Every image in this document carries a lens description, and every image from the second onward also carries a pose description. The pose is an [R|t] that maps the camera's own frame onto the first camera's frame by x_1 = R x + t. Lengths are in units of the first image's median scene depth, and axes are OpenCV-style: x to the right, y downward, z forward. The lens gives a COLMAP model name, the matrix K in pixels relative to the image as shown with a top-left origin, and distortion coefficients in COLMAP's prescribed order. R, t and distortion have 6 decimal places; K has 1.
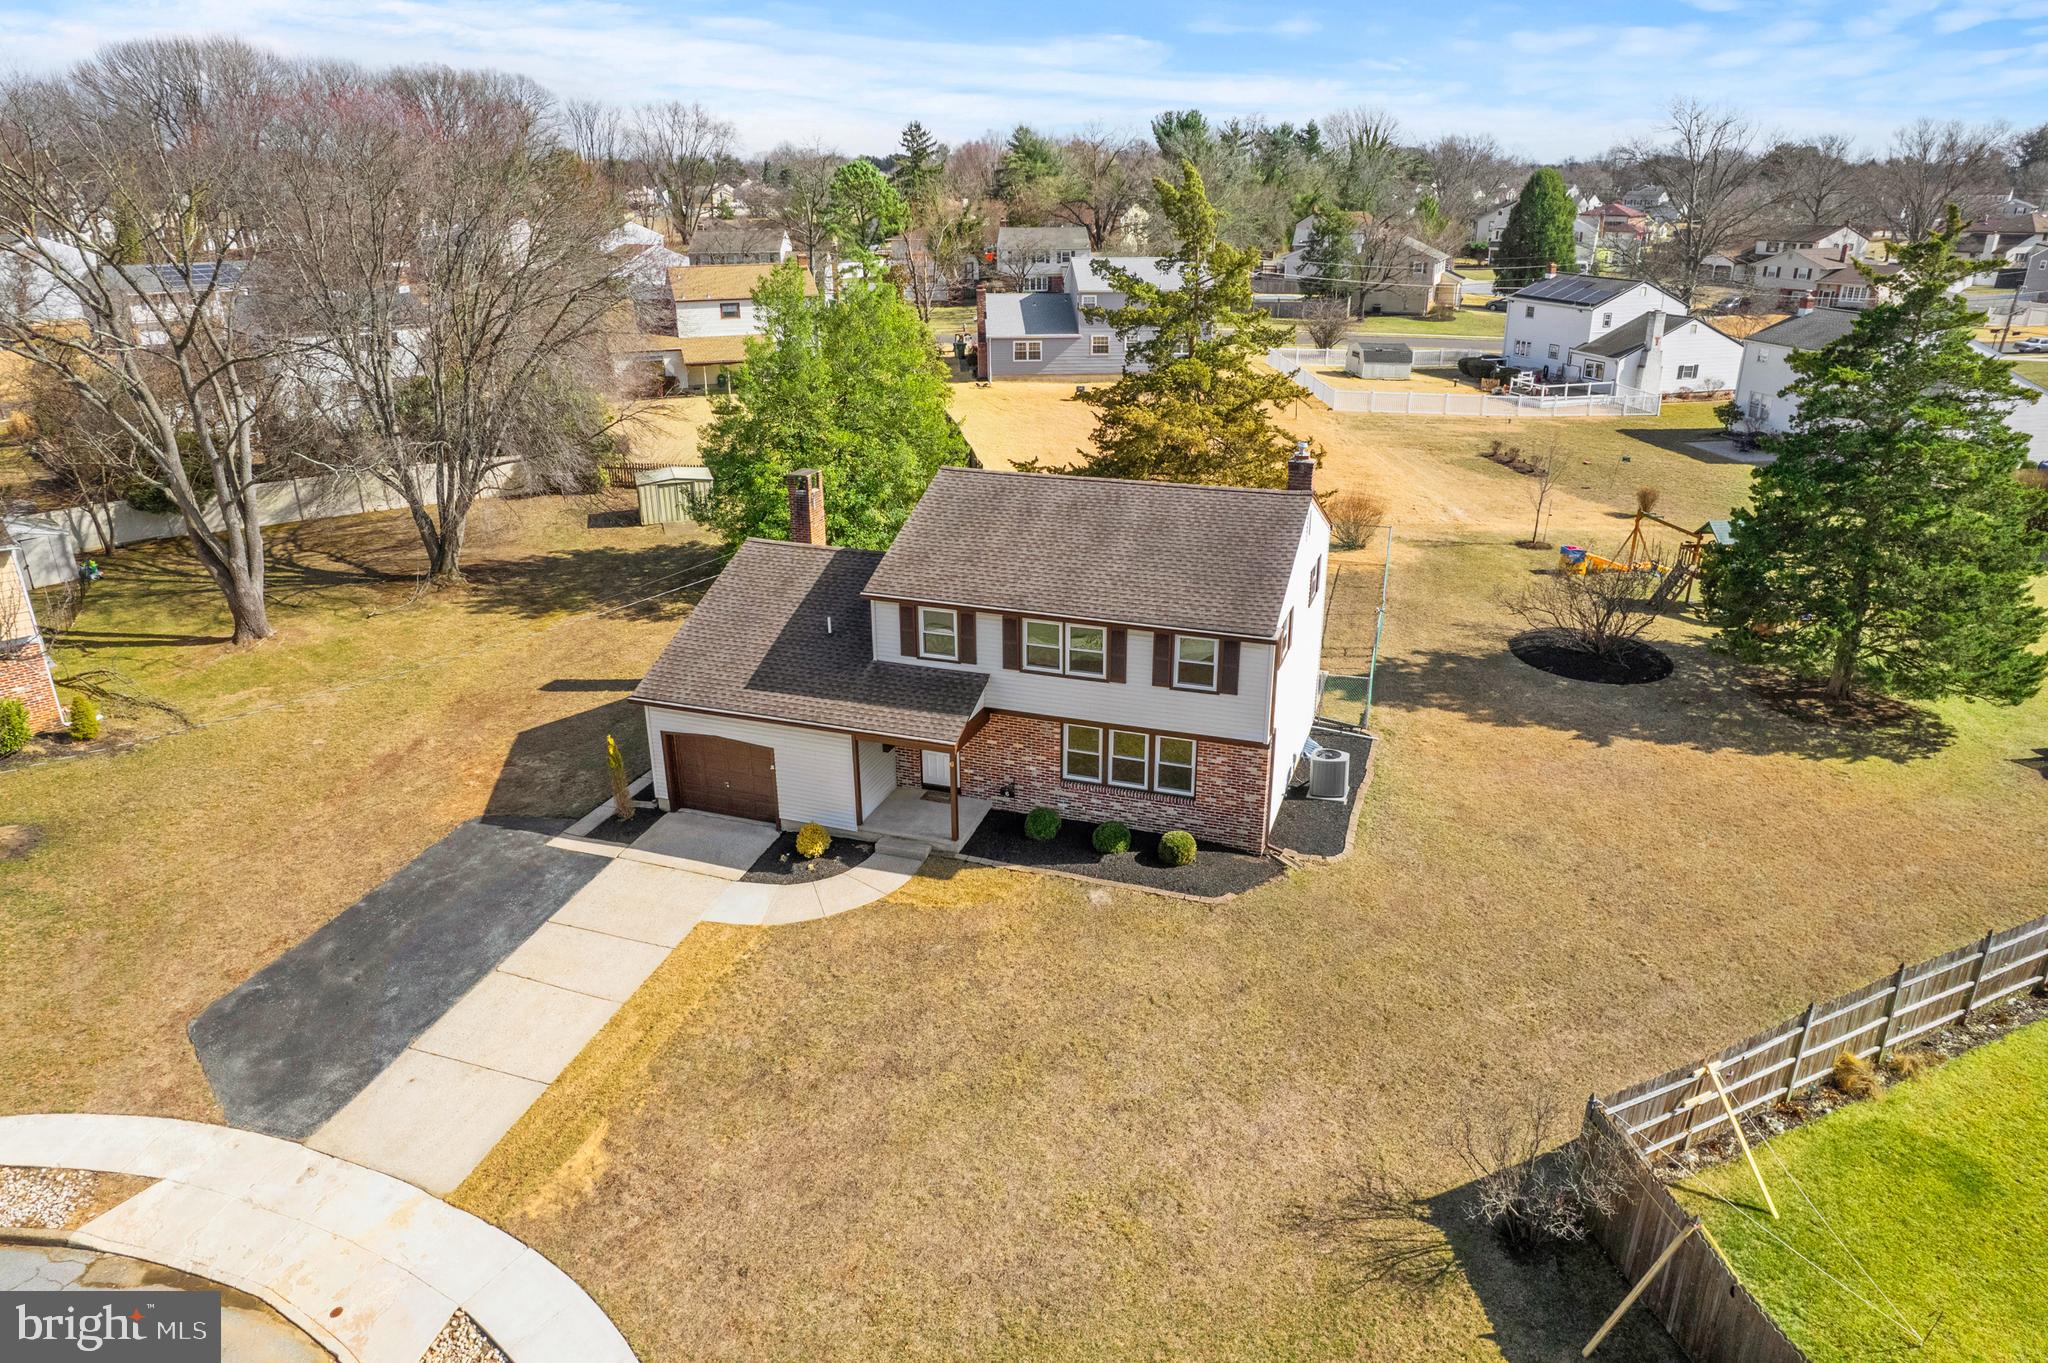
lens RADIAL K [[1314.7, 0, 1033.2], [0, 1314.7, 679.8], [0, 0, 1]] dist [-0.081326, 0.071771]
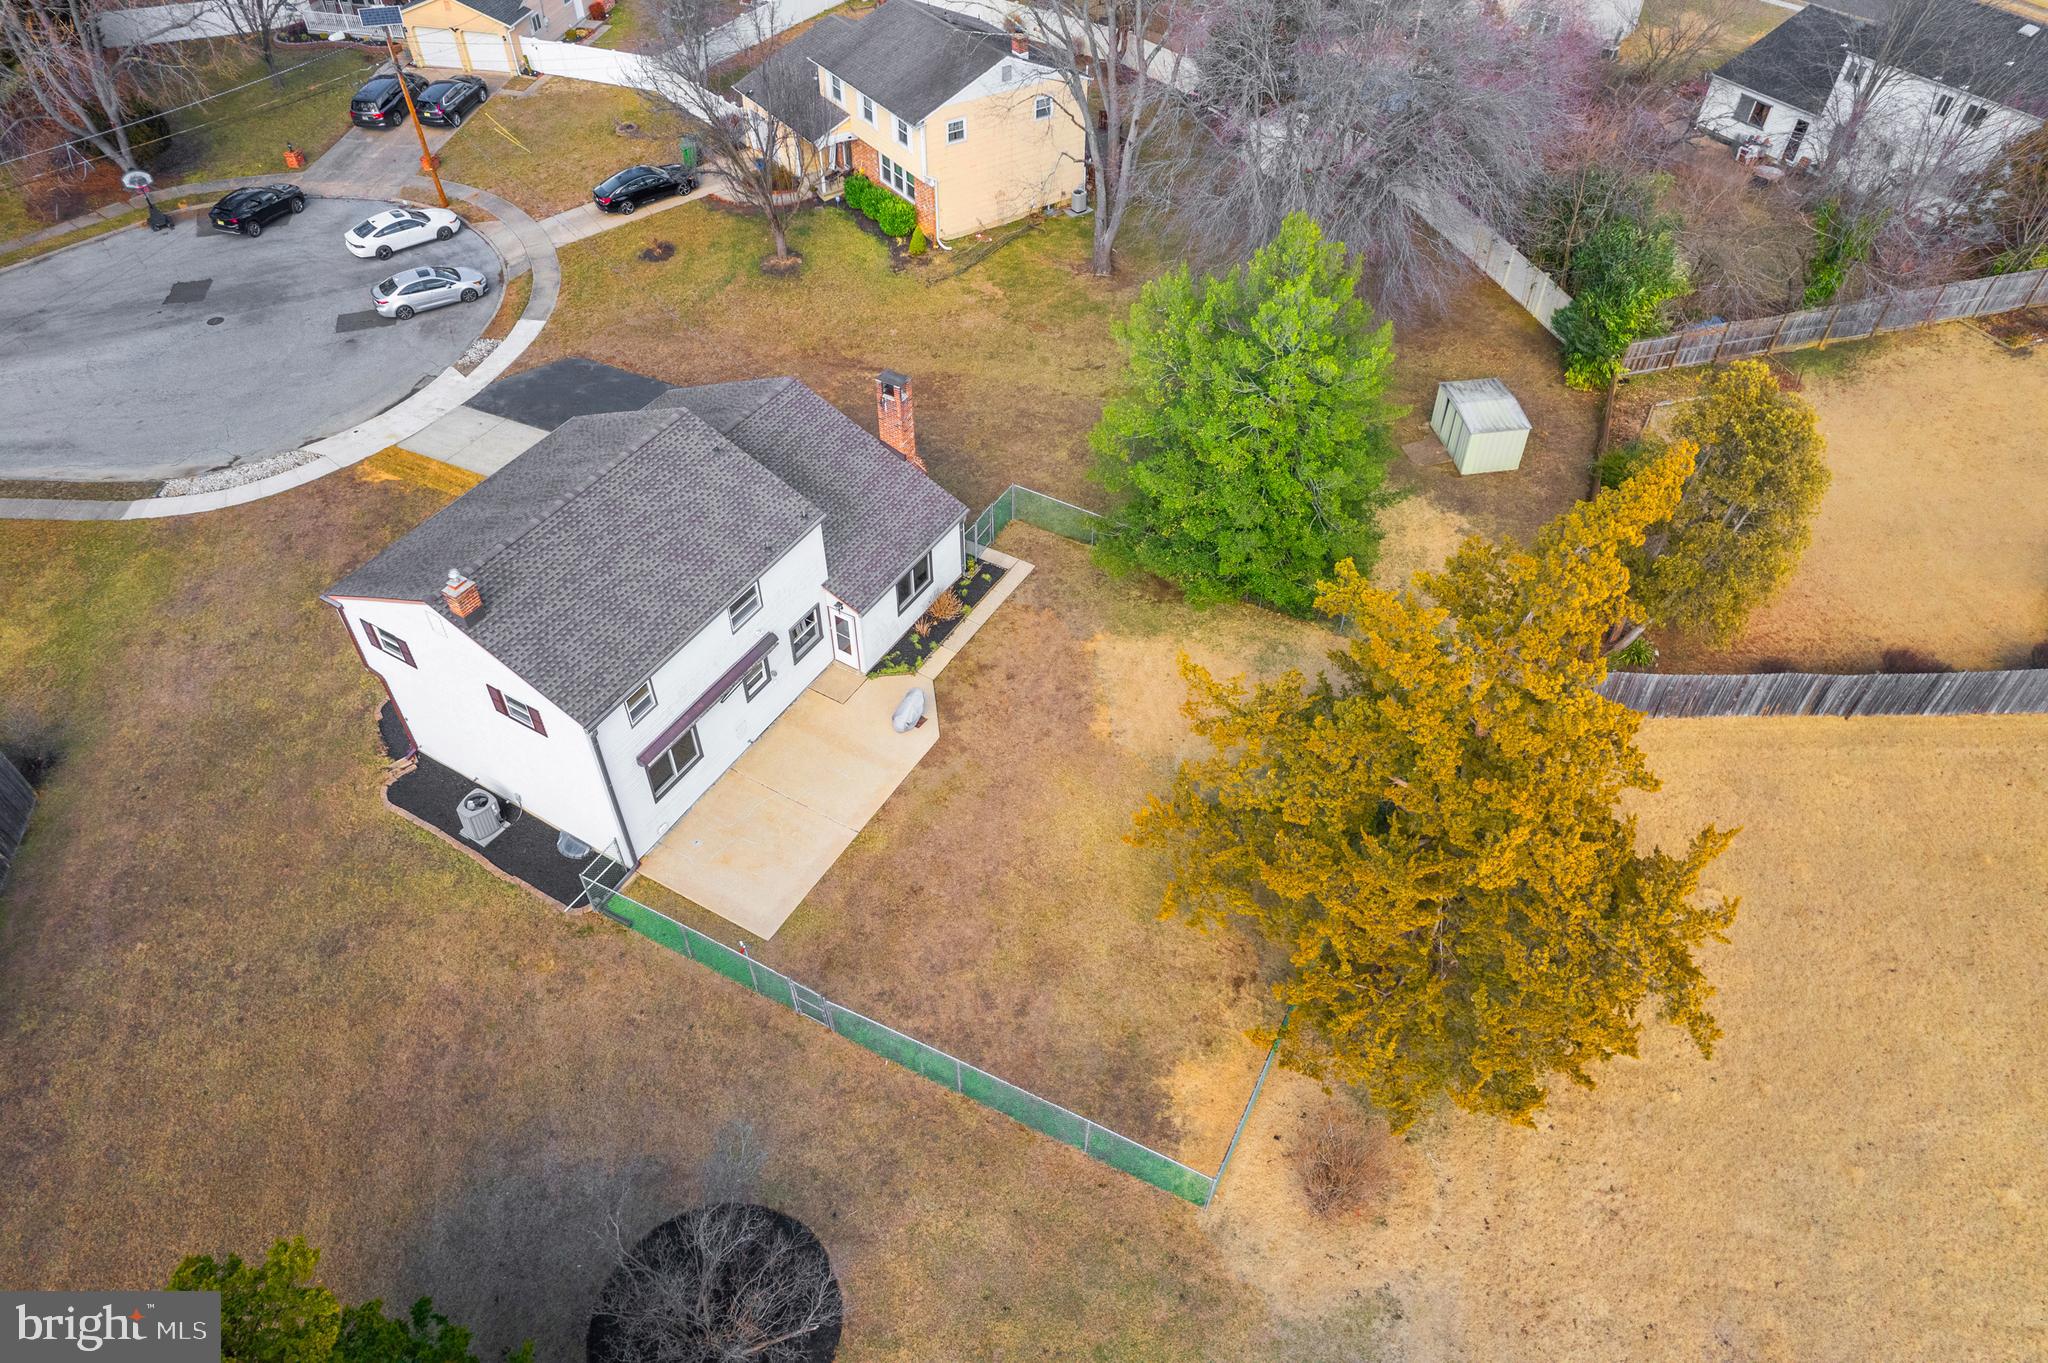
lens RADIAL K [[1314.7, 0, 1033.2], [0, 1314.7, 679.8], [0, 0, 1]] dist [-0.081326, 0.071771]
pose [[-0.187296, 0.698192, -0.690977, 0.850249], [-0.366706, 0.602874, 0.708568, -0.975603], [0.911289, 0.386097, 0.143116, 1.292245]]
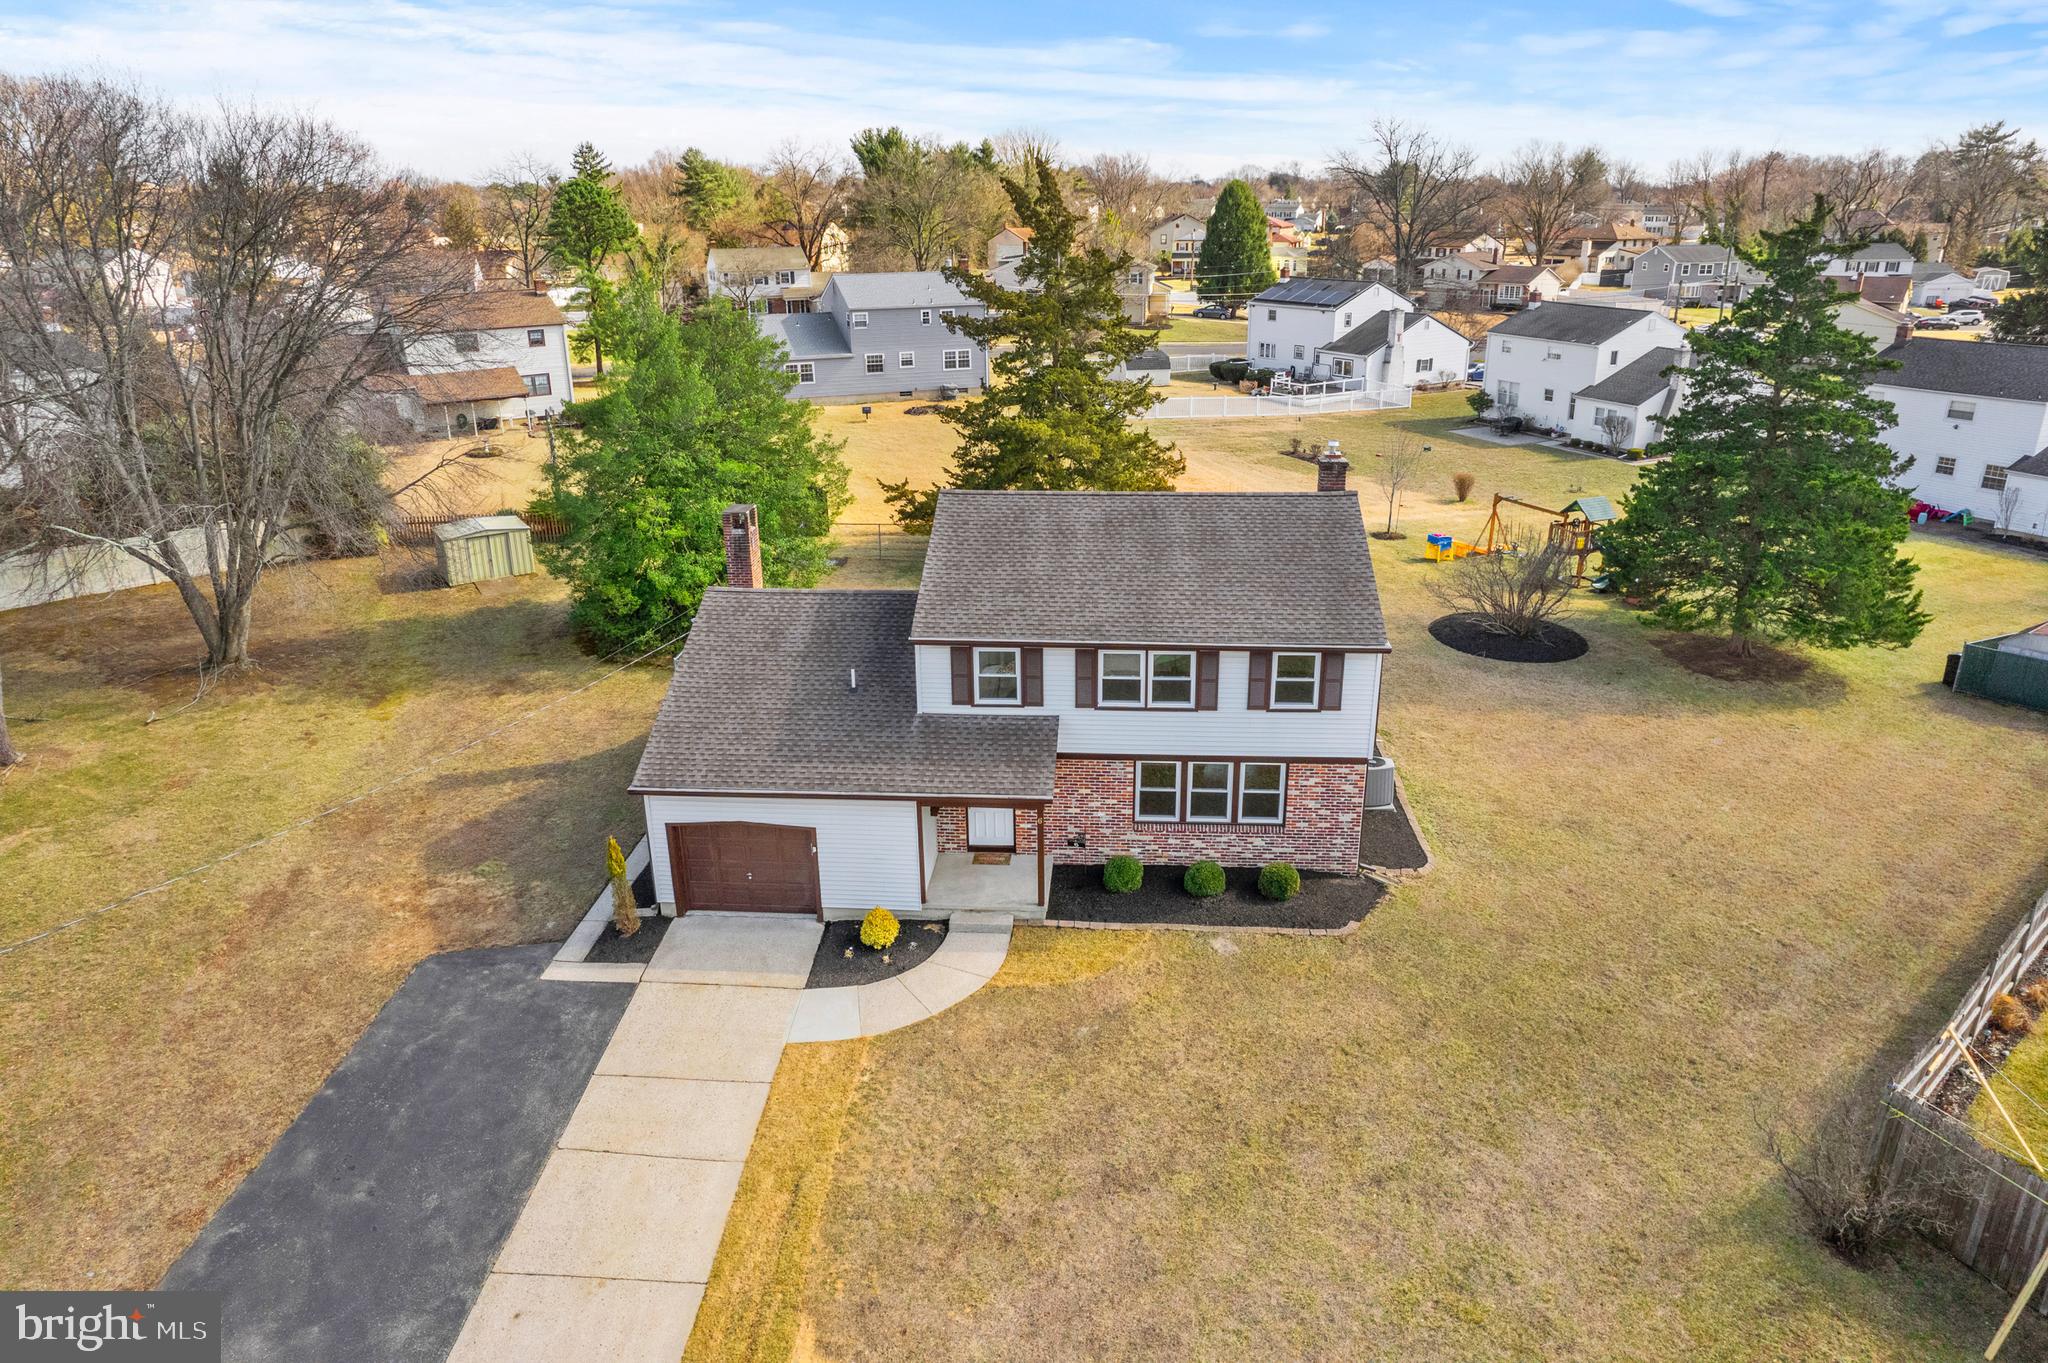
lens RADIAL K [[1314.7, 0, 1033.2], [0, 1314.7, 679.8], [0, 0, 1]] dist [-0.081326, 0.071771]
pose [[0.965846, -0.096390, 0.240521, -0.255005], [0.100416, 0.994935, -0.004510, -0.025540], [-0.238868, 0.028508, 0.970633, 0.129759]]
